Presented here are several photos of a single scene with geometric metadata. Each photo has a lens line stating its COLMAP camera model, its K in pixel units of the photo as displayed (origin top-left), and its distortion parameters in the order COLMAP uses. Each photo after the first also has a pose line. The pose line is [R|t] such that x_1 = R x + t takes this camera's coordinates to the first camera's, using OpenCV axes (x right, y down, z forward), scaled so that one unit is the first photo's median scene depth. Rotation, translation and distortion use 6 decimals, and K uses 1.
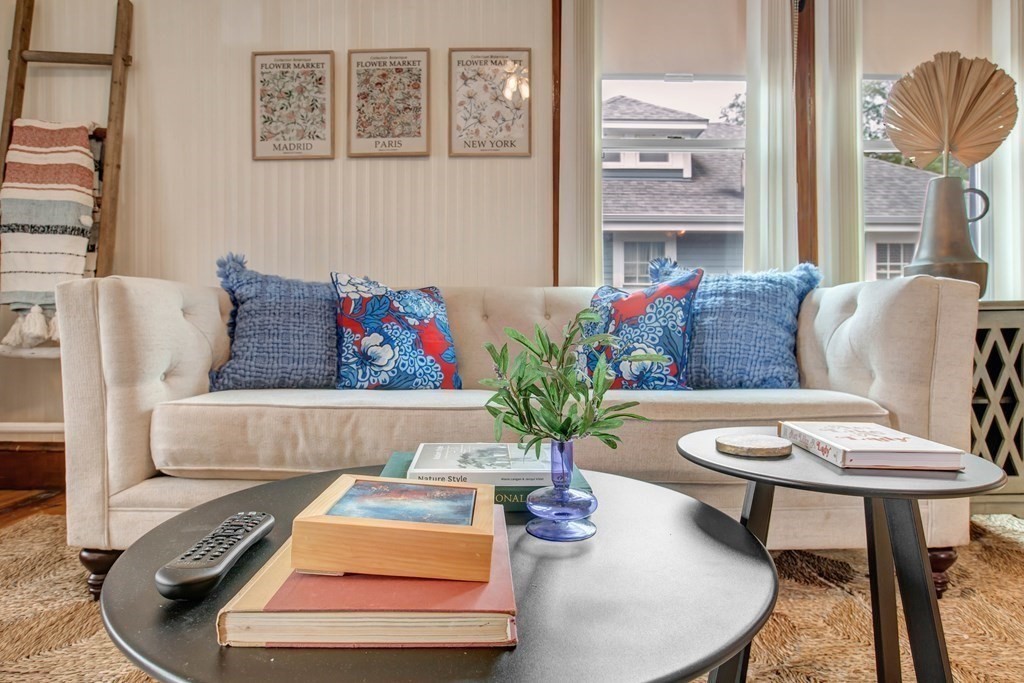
lens RADIAL K [[590.2, 0, 511.9], [0, 590.2, 340.2], [0, 0, 1]] dist [-0.000073, 0.000091]
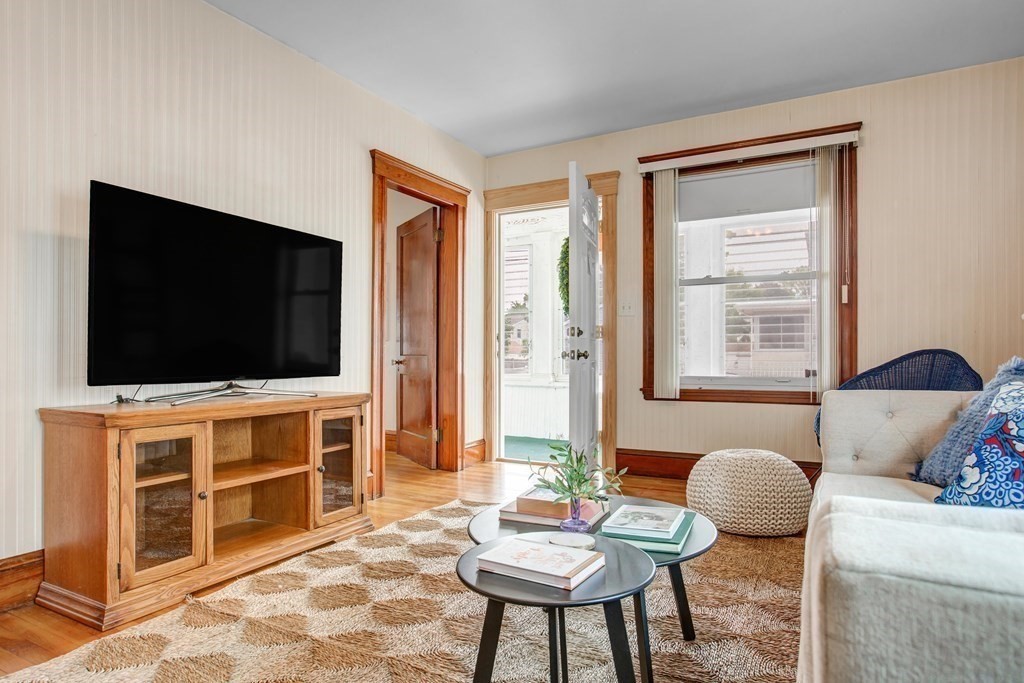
lens RADIAL K [[590.2, 0, 512.0], [0, 590.2, 344.9], [0, 0, 1]] dist [-0.000073, 0.000091]
pose [[-0.477910, -0.006779, -0.878383, 0.960614], [0.001854, 0.999960, -0.008726, -0.179513], [0.878407, -0.005799, -0.477878, 0.795019]]
